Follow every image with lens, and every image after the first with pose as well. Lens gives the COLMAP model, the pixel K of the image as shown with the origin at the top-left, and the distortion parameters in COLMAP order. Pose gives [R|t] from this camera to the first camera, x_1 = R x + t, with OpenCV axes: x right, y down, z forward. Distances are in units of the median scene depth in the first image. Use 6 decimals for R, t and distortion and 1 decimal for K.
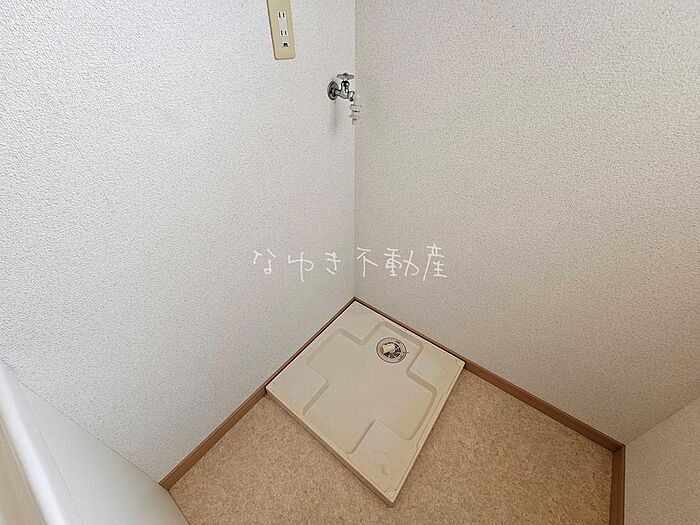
lens RADIAL K [[289.4, 0, 350.0], [0, 289.4, 262.5], [0, 0, 1]] dist [0.001128, 0.000138]
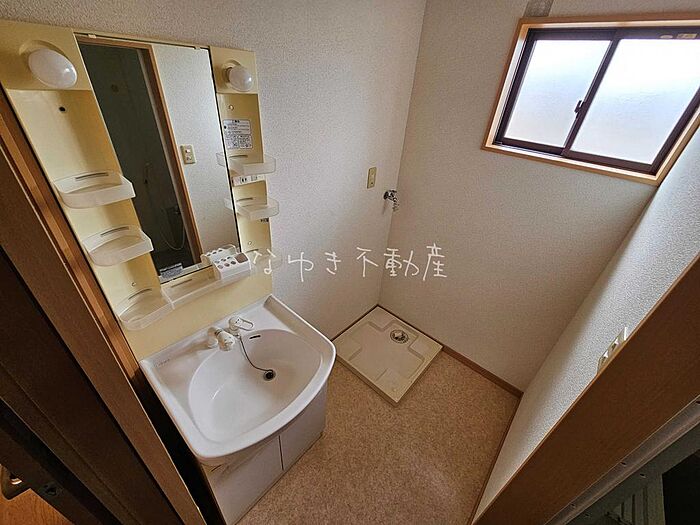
lens RADIAL K [[289.4, 0, 350.0], [0, 289.4, 262.5], [0, 0, 1]] dist [0.001128, 0.000138]
pose [[0.994464, 0.103763, -0.016598, -0.163942], [-0.104958, 0.988492, -0.108934, 0.103223], [0.005104, 0.110073, 0.993910, -0.738116]]
